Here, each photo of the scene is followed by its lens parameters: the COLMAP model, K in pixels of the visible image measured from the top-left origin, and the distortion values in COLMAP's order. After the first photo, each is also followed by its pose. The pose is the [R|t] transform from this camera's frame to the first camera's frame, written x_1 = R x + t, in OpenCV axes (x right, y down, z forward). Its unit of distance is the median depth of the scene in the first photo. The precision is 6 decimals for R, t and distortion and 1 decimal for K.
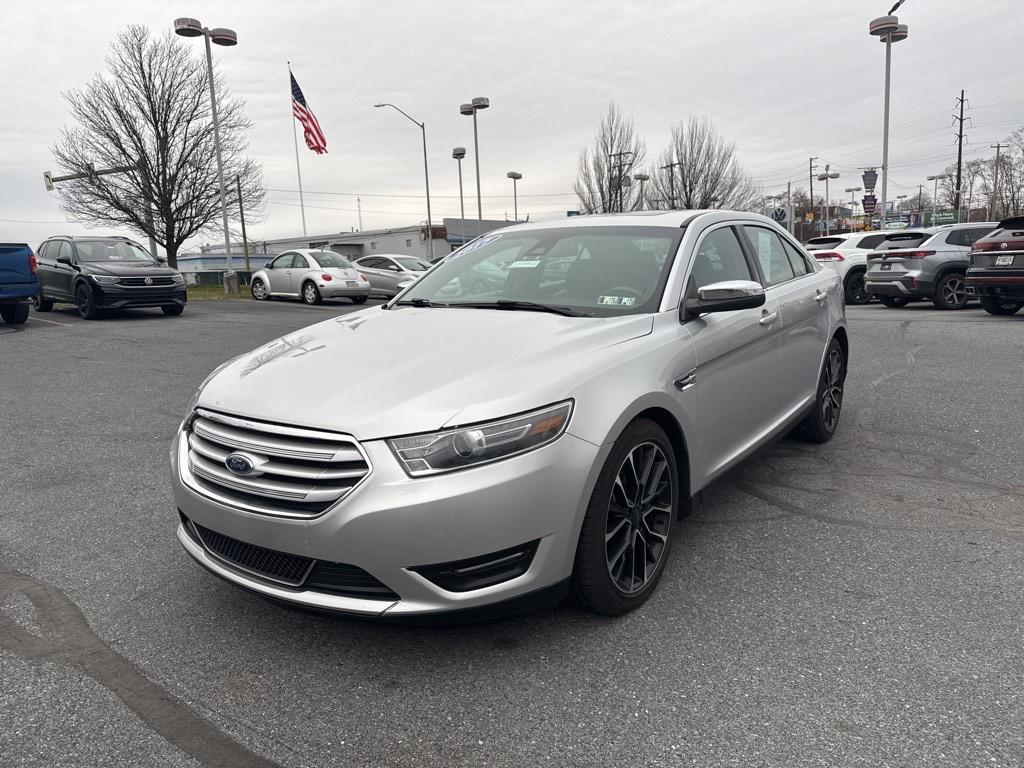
lens RADIAL K [[722.1, 0, 522.5], [0, 722.1, 389.2], [0, 0, 1]] dist [0.039893, -0.051457]
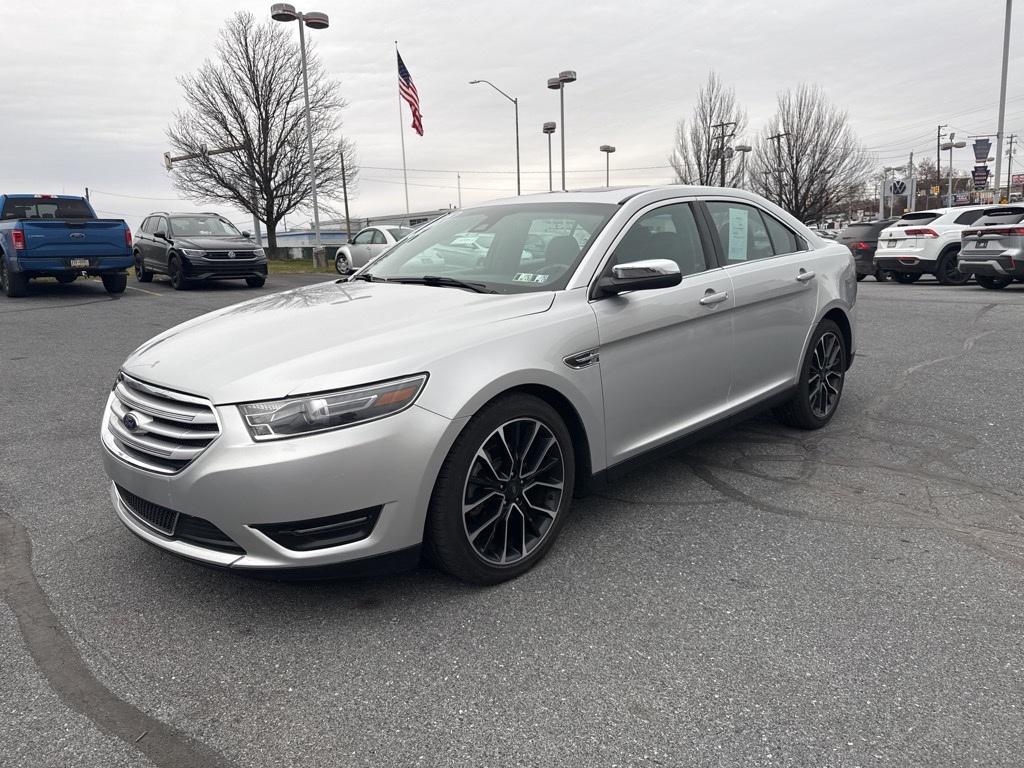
lens RADIAL K [[722.4, 0, 511.3], [0, 722.4, 380.0], [0, 0, 1]] dist [0.044177, -0.059699]
pose [[0.988454, 0.032444, -0.148008, 0.052865], [-0.029436, 0.999314, 0.022468, -0.000414], [0.148636, -0.017852, 0.988731, -0.000261]]
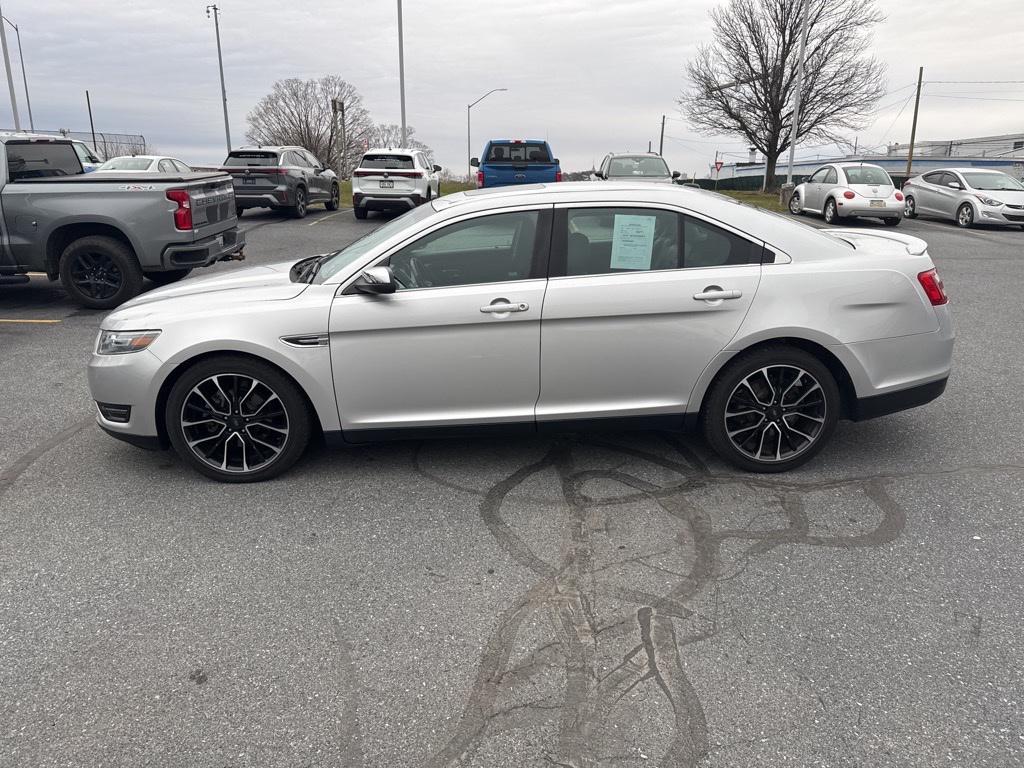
lens RADIAL K [[721.8, 0, 512.0], [0, 721.8, 384.0], [0, 0, 1]] dist [0.087431, -0.128785]
pose [[0.616972, 0.246917, -0.747246, 0.276061], [-0.151311, 0.969008, 0.195264, -0.047095], [0.772302, -0.007406, 0.635212, 0.088175]]
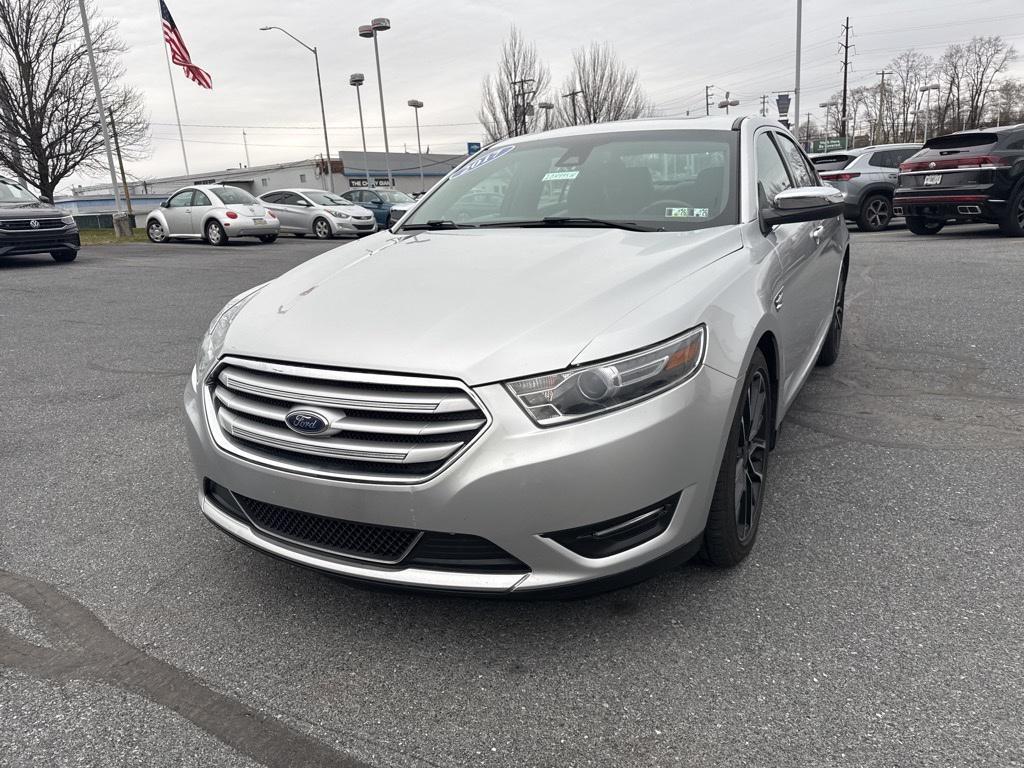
lens RADIAL K [[728.7, 0, 512.0], [0, 728.7, 384.0], [0, 0, 1]] dist [0.001029, -0.003568]
pose [[0.992347, -0.051187, 0.112368, -0.039156], [0.042319, 0.995902, 0.079930, 0.000986], [-0.115998, -0.074563, 0.990447, 0.027324]]
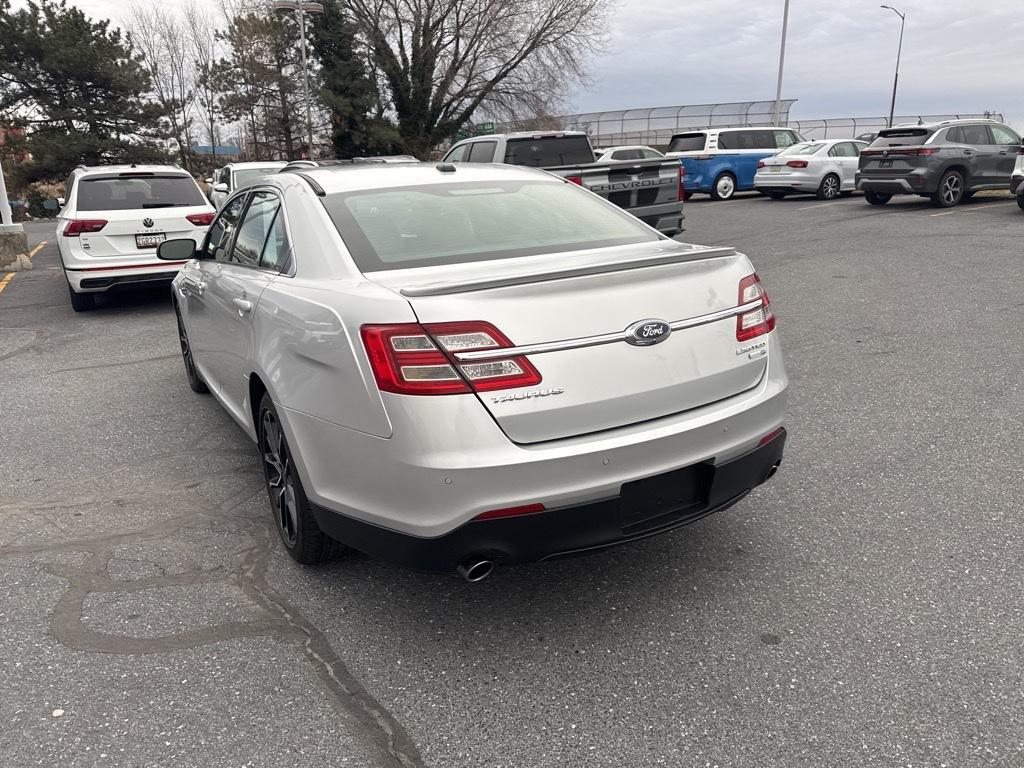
lens RADIAL K [[743.2, 0, 512.0], [0, 743.2, 384.0], [0, 0, 1]] dist [0.006671, -0.003697]
pose [[-0.418036, 0.291789, -0.860294, 0.279369], [-0.117965, 0.921556, 0.369890, -0.104326], [0.900739, 0.256112, -0.350823, 0.450208]]
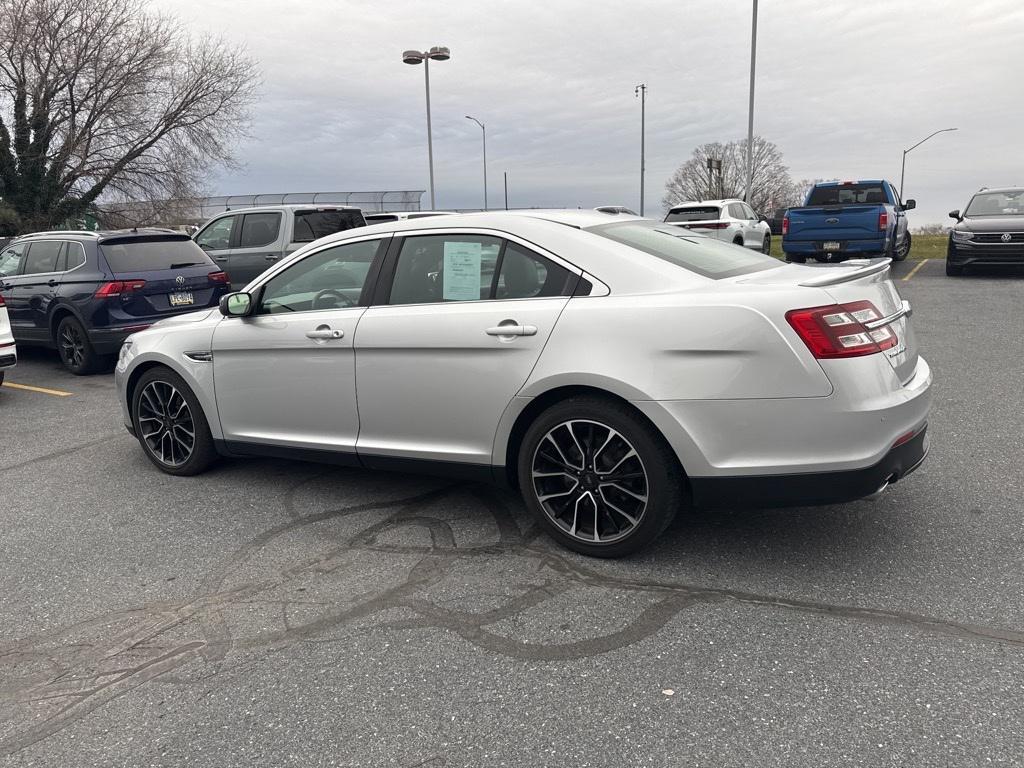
lens RADIAL K [[727.3, 0, 512.0], [0, 727.3, 384.0], [0, 0, 1]] dist [0.083180, -0.114111]
pose [[0.094613, 0.213946, -0.972253, 0.338247], [-0.136062, 0.970248, 0.200264, -0.066471], [0.986172, 0.113339, 0.120908, 0.279166]]
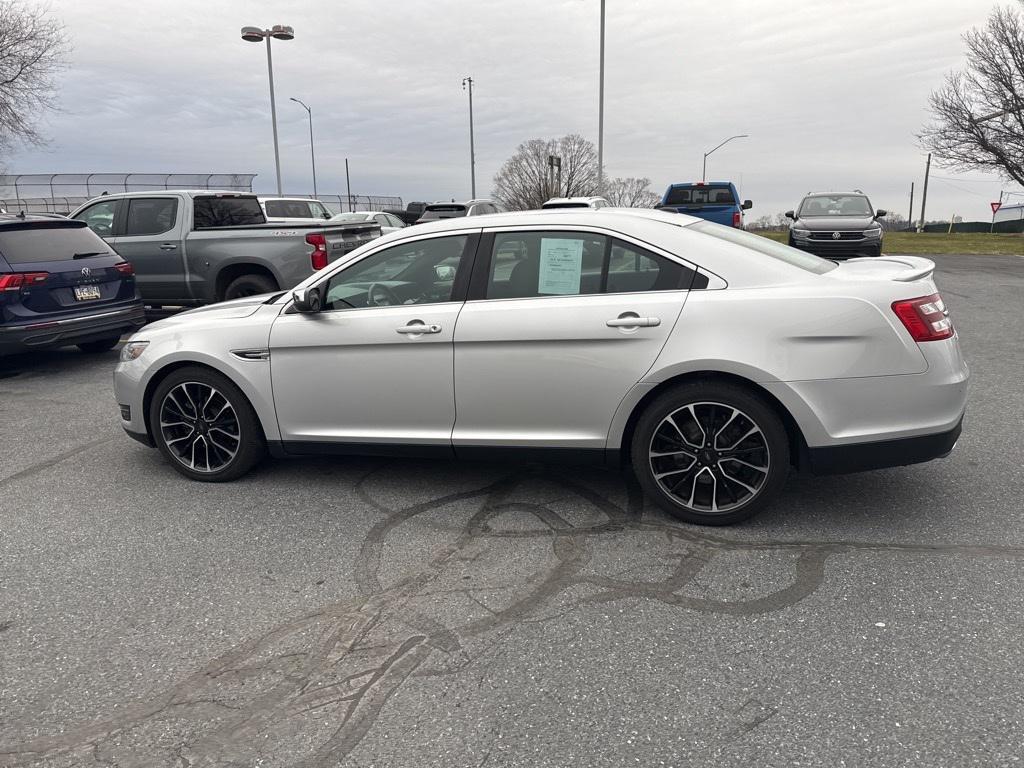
lens RADIAL K [[723.3, 0, 511.0], [0, 723.3, 387.0], [0, 0, 1]] dist [0.088118, -0.113603]
pose [[0.330896, 0.222501, -0.917061, 0.328813], [-0.148232, 0.971997, 0.182344, -0.054829], [0.931952, 0.075601, 0.354612, 0.186119]]
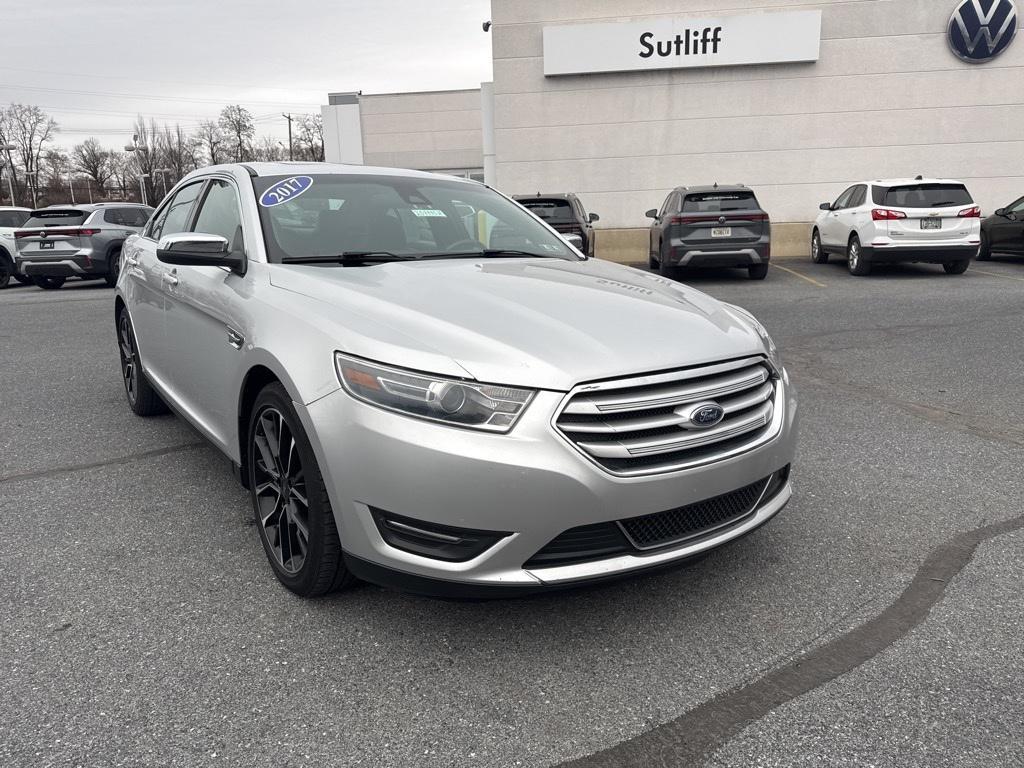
lens RADIAL K [[723.9, 0, 521.6], [0, 723.9, 381.0], [0, 0, 1]] dist [0.035036, -0.046895]
pose [[0.311481, -0.171311, 0.934683, -0.202327], [0.165722, 0.978335, 0.124085, -0.013723], [-0.935690, 0.116248, 0.333123, 0.142255]]
